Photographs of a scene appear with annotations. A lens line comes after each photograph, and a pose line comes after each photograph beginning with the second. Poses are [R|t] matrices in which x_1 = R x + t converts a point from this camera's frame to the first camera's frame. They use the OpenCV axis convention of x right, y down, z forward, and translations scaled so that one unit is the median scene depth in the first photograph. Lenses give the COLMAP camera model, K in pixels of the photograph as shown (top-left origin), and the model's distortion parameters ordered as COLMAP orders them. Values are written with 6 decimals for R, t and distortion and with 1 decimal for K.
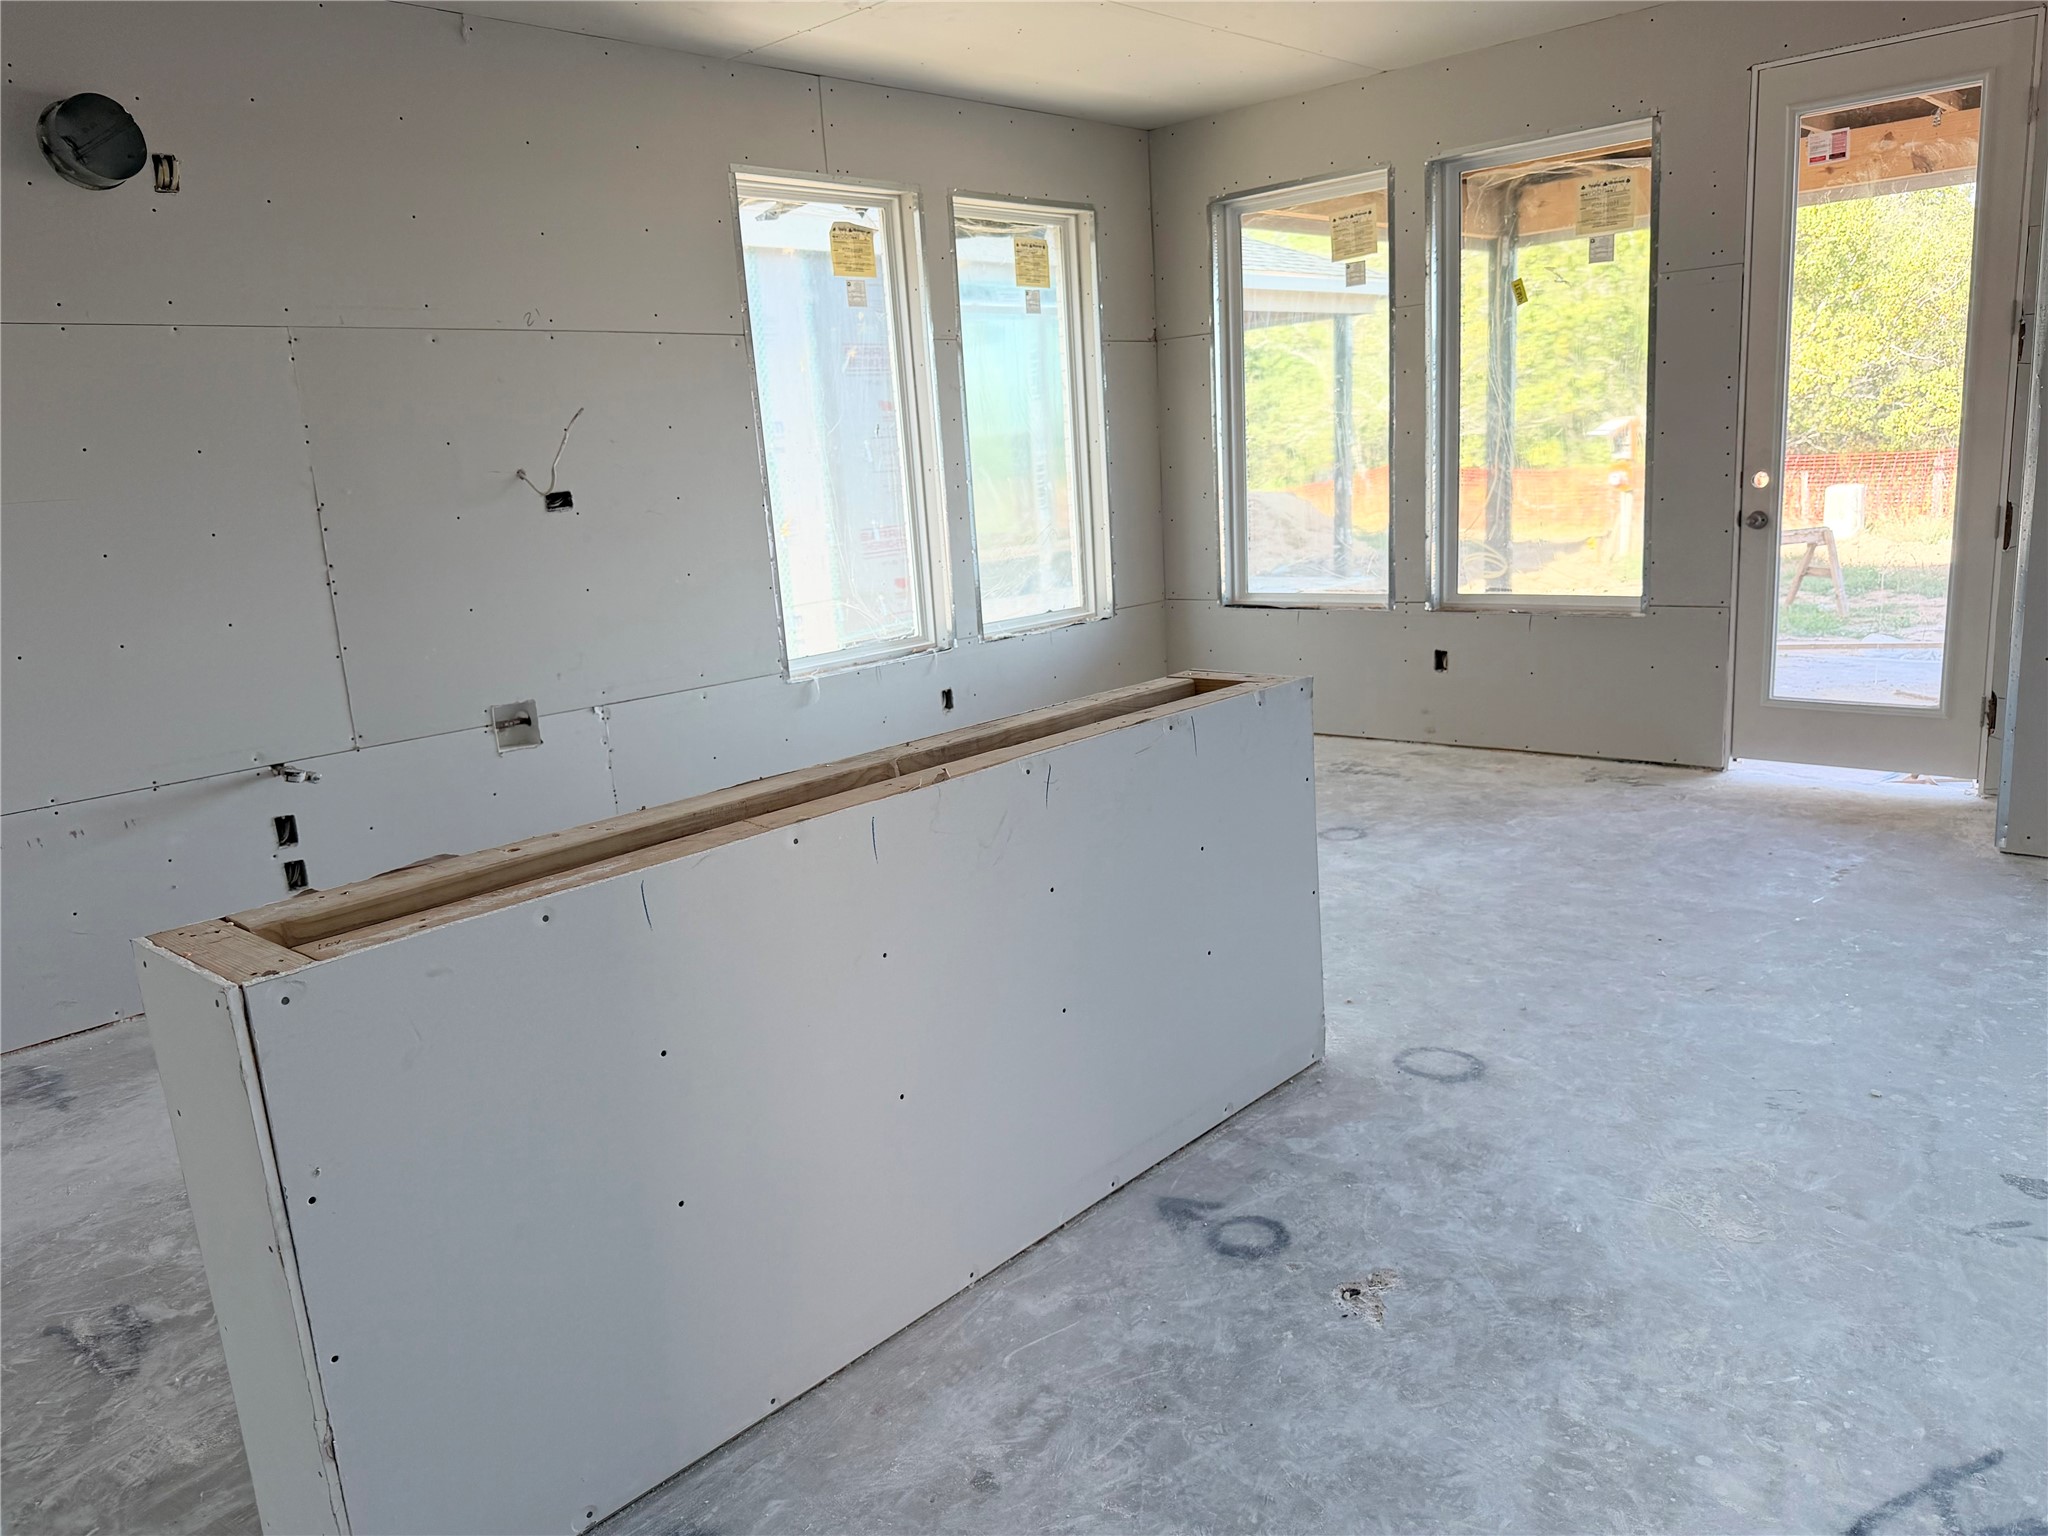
lens RADIAL K [[1477.1, 0, 1028.1], [0, 1477.1, 780.2], [0, 0, 1]] dist [0.002376, -0.004068]
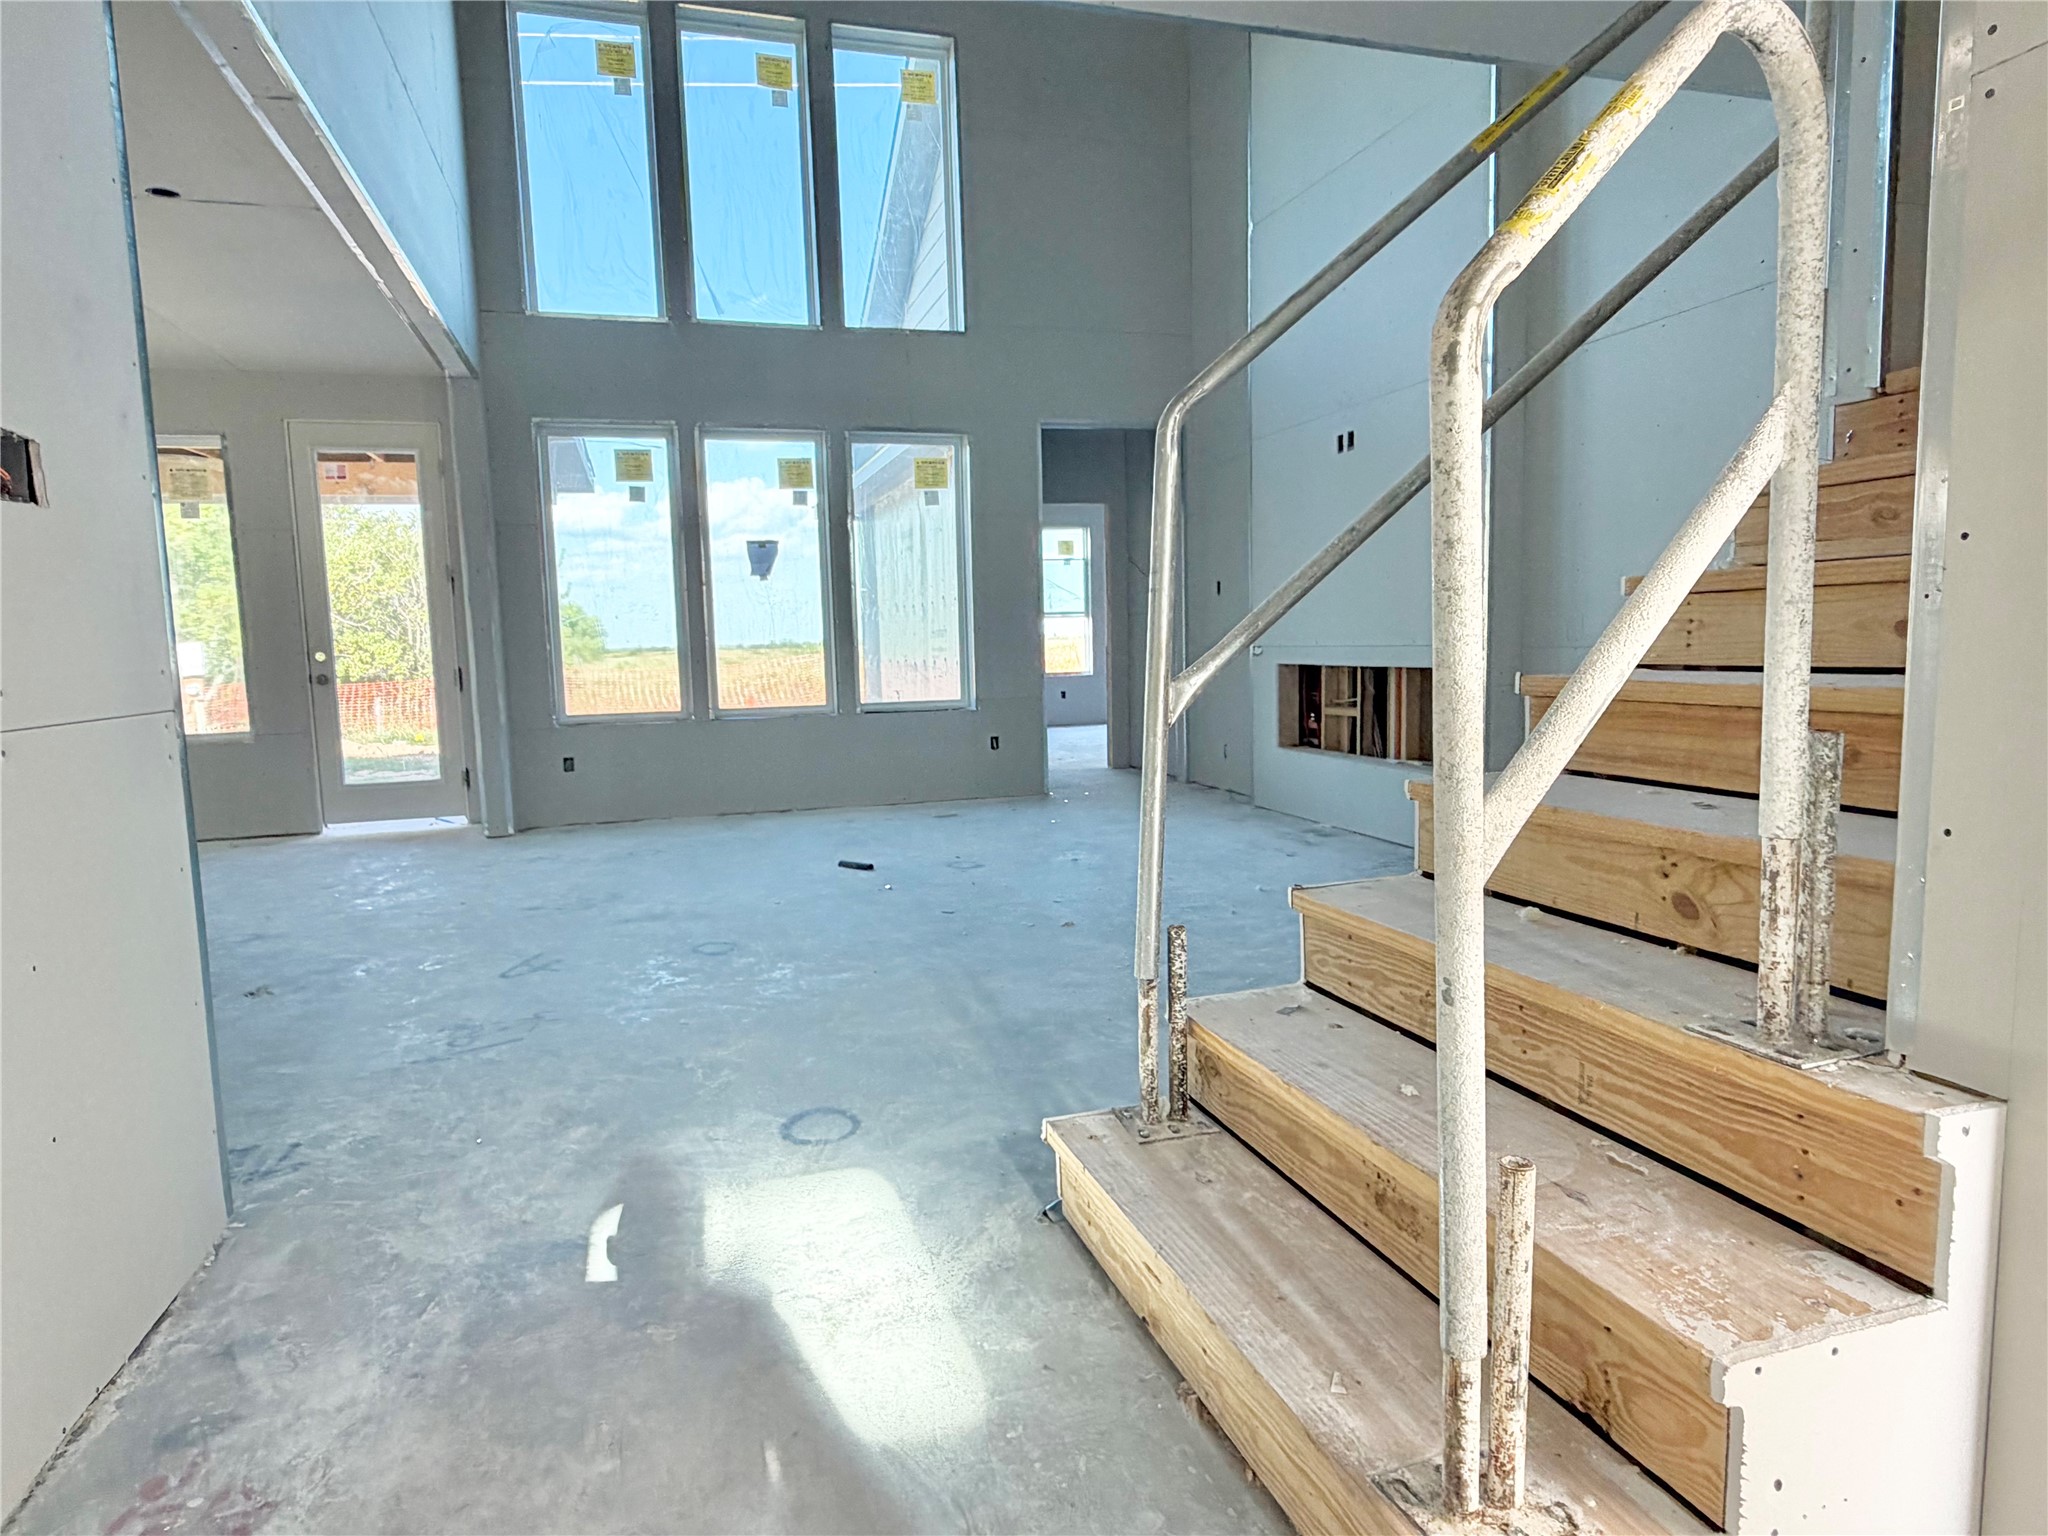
lens RADIAL K [[1200.1, 0, 1026.6], [0, 1200.1, 771.5], [0, 0, 1]] dist [0.001894, -0.000042]
pose [[0.502986, -0.042038, 0.863271, -0.290467], [0.183668, 0.981202, -0.059234, 0.156909], [-0.844554, 0.188349, 0.501252, -0.345703]]
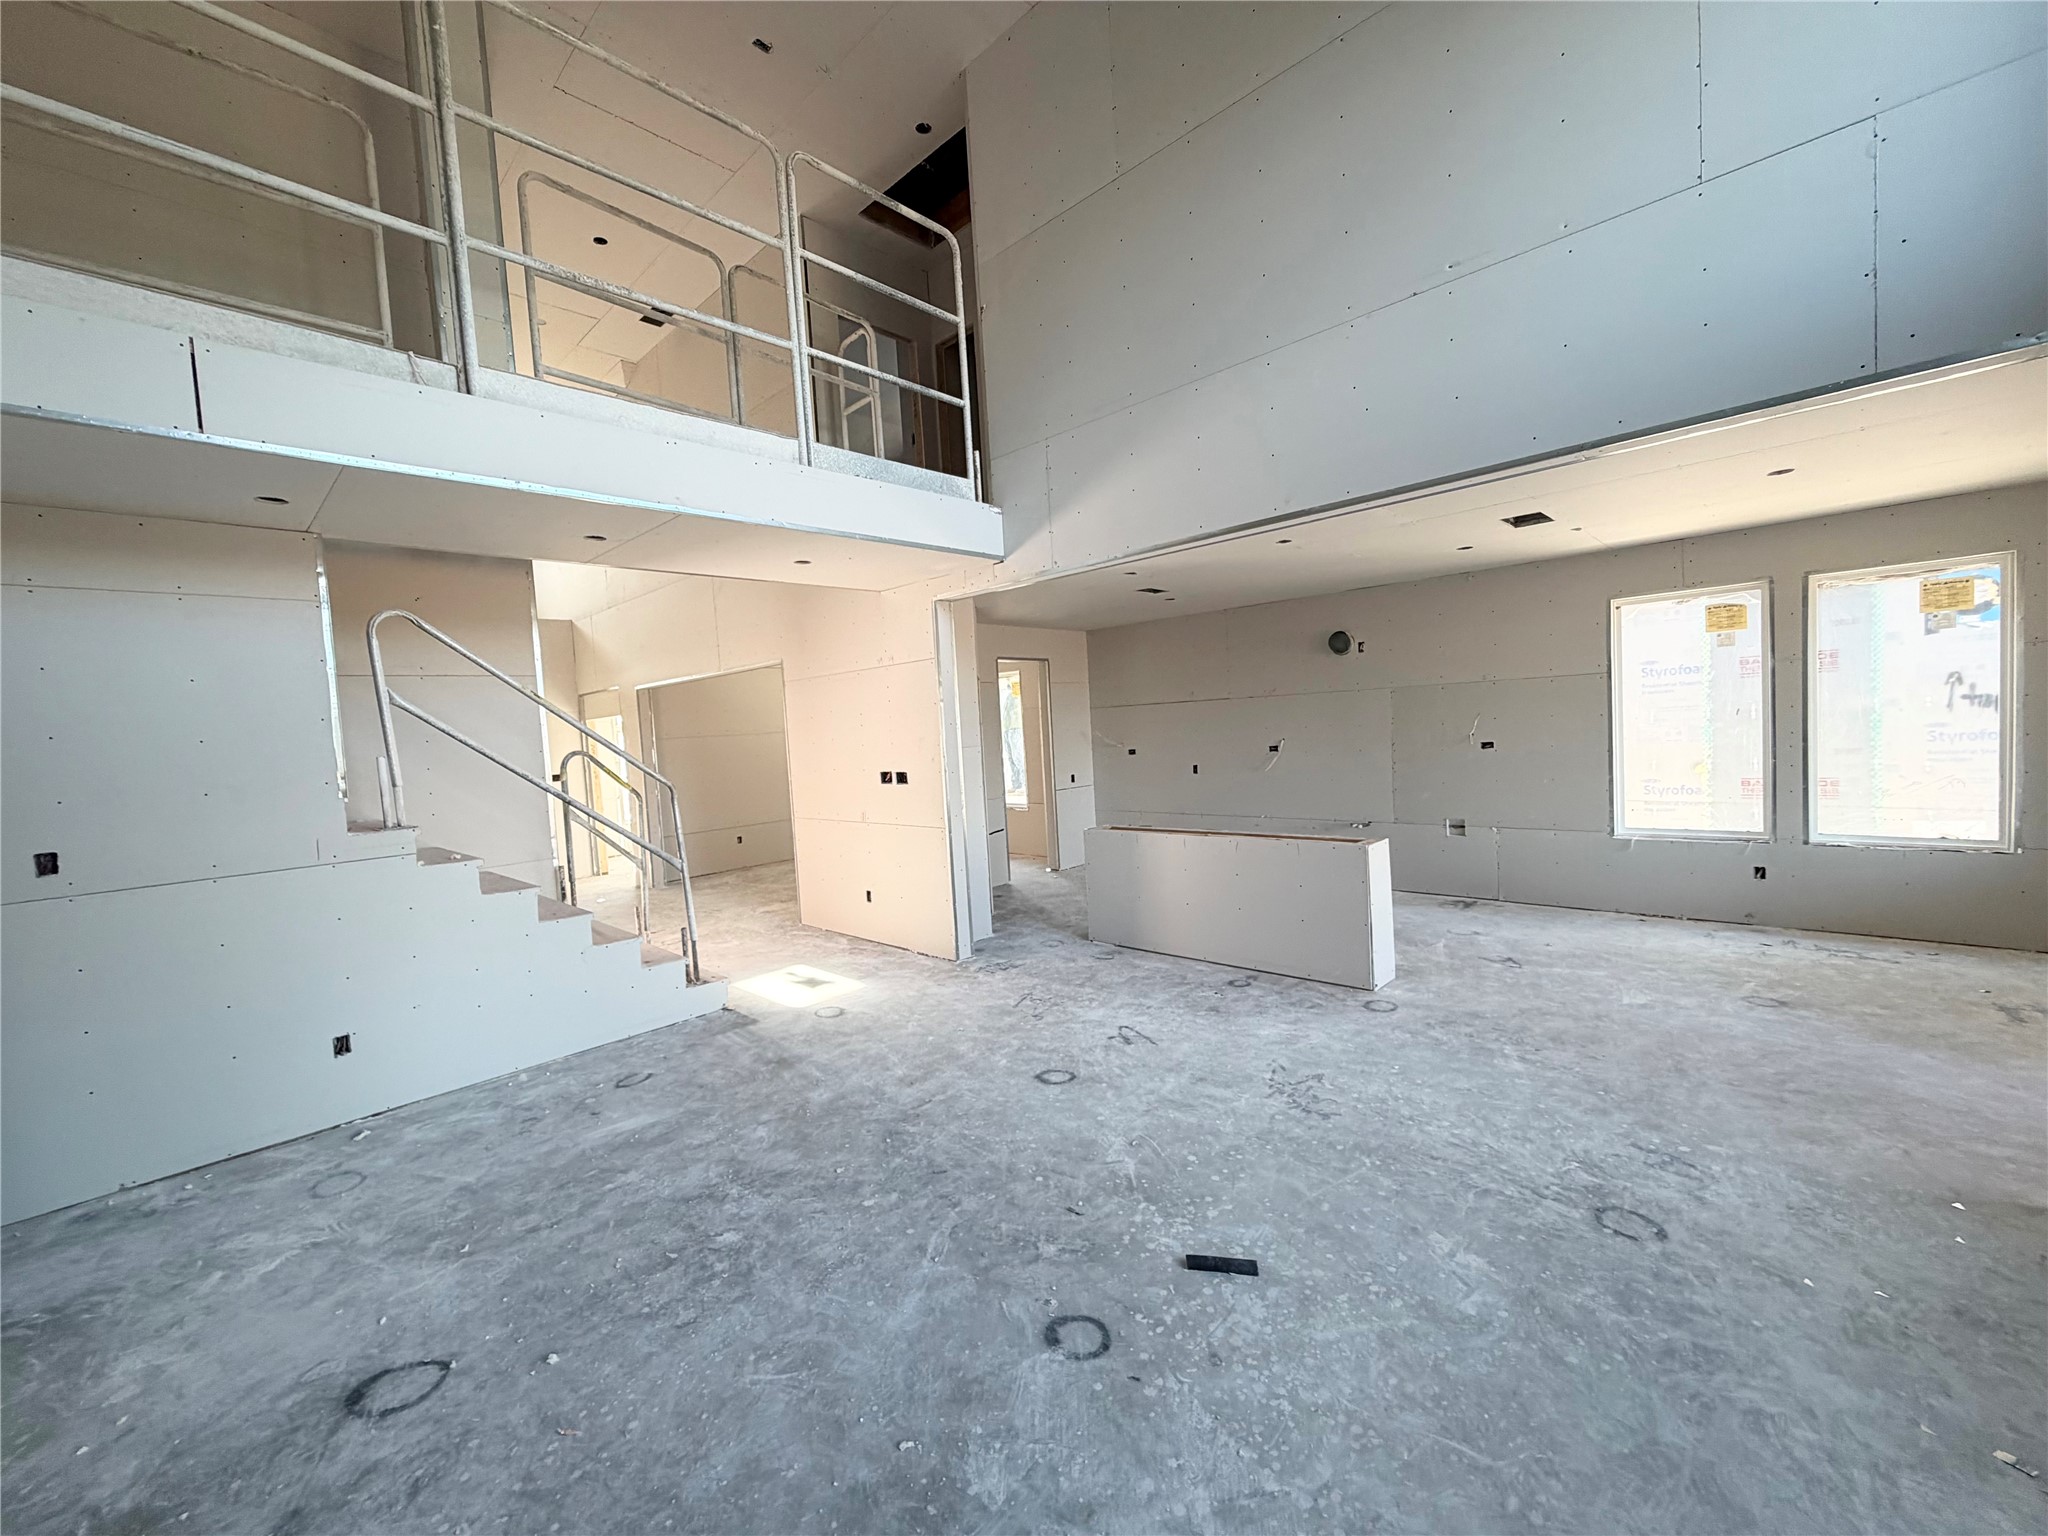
lens RADIAL K [[818.0, 0, 1034.2], [0, 818.0, 768.1], [0, 0, 1]] dist [0.000579, 0.000003]
pose [[-0.009766, 0.117590, -0.993014, 1.044902], [-0.158722, 0.980289, 0.117644, -0.182176], [0.987275, 0.158762, 0.009091, 0.203416]]
